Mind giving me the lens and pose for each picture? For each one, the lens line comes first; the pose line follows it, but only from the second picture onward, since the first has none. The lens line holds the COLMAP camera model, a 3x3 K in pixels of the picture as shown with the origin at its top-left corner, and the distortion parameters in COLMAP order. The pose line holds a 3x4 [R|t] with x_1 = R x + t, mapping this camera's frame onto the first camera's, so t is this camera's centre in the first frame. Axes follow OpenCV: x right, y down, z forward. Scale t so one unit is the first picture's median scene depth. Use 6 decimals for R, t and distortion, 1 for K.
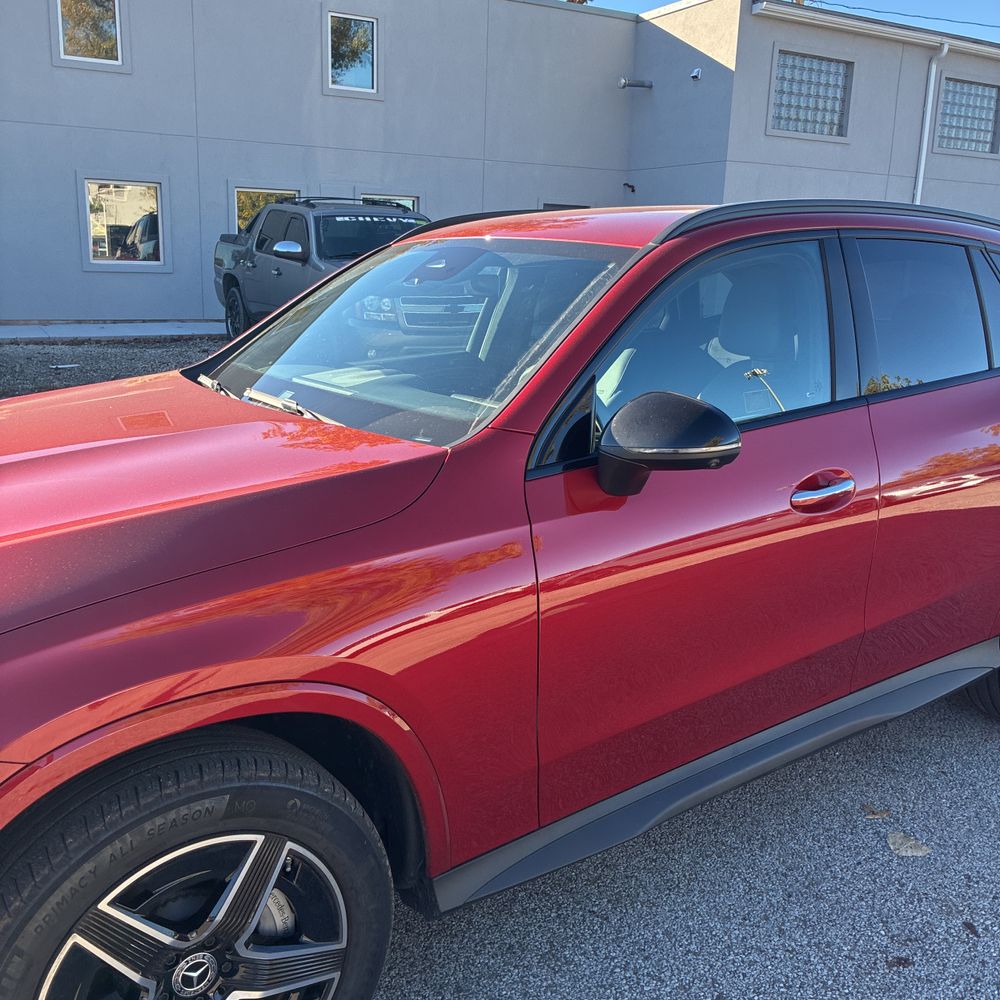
lens RADIAL K [[1026.6, 0, 494.1], [0, 1026.6, 491.9], [0, 0, 1]] dist [0.038149, -0.024415]
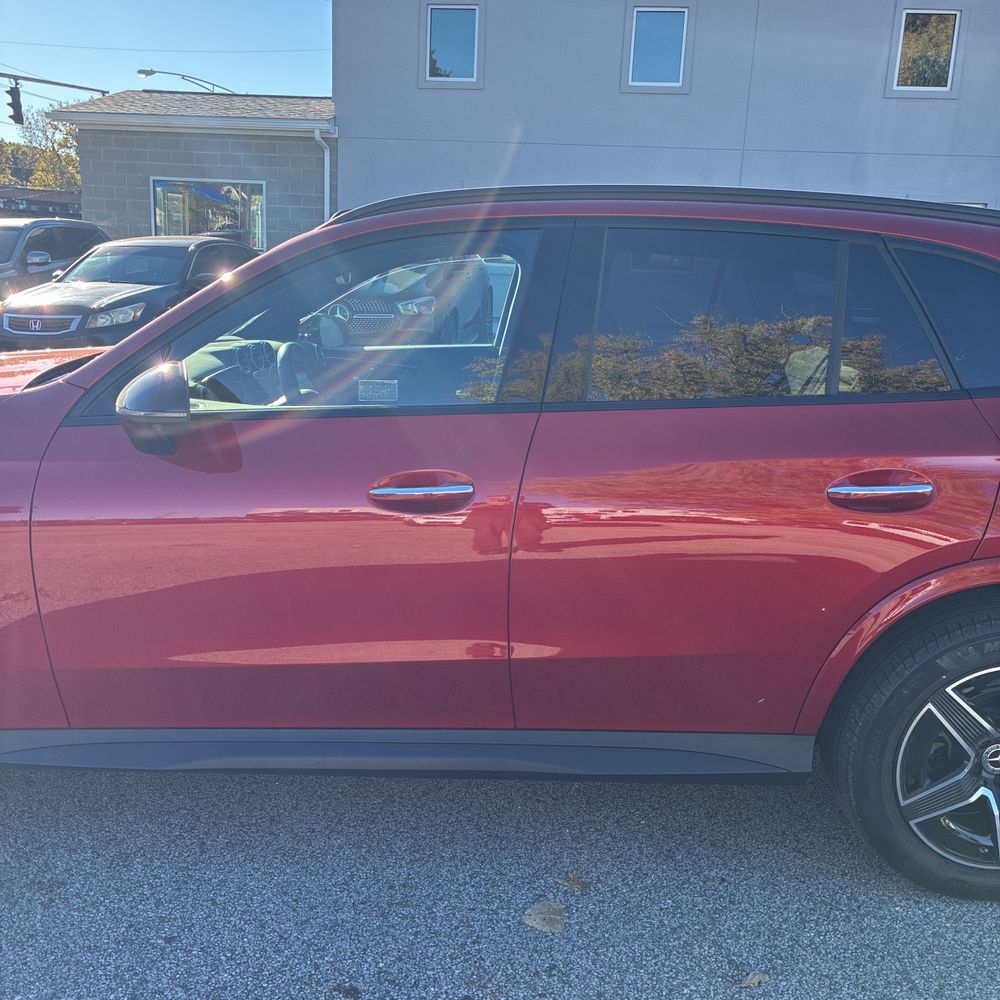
lens RADIAL K [[1026.6, 0, 494.1], [0, 1026.6, 491.9], [0, 0, 1]] dist [0.038149, -0.024415]
pose [[0.807178, 0.145984, -0.571972, 0.196880], [-0.153771, 0.987485, 0.035031, -0.009461], [0.569928, 0.059676, 0.819524, 0.056768]]
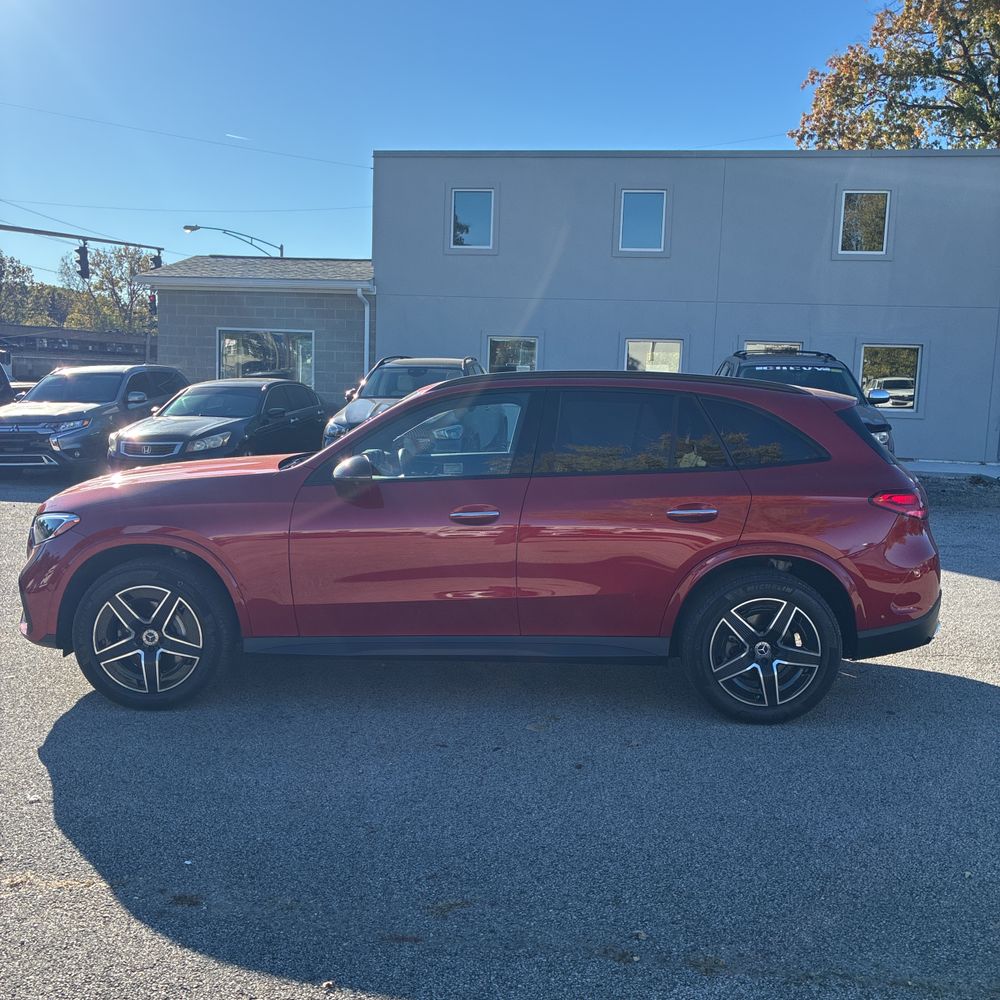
lens RADIAL K [[1032.1, 0, 500.0], [0, 1032.1, 500.0], [0, 0, 1]] dist [0.046195, -0.043163]
pose [[0.802568, 0.073186, -0.592055, 0.331530], [-0.147119, 0.986075, -0.077537, 0.025549], [0.578136, 0.149331, 0.802159, -0.124437]]
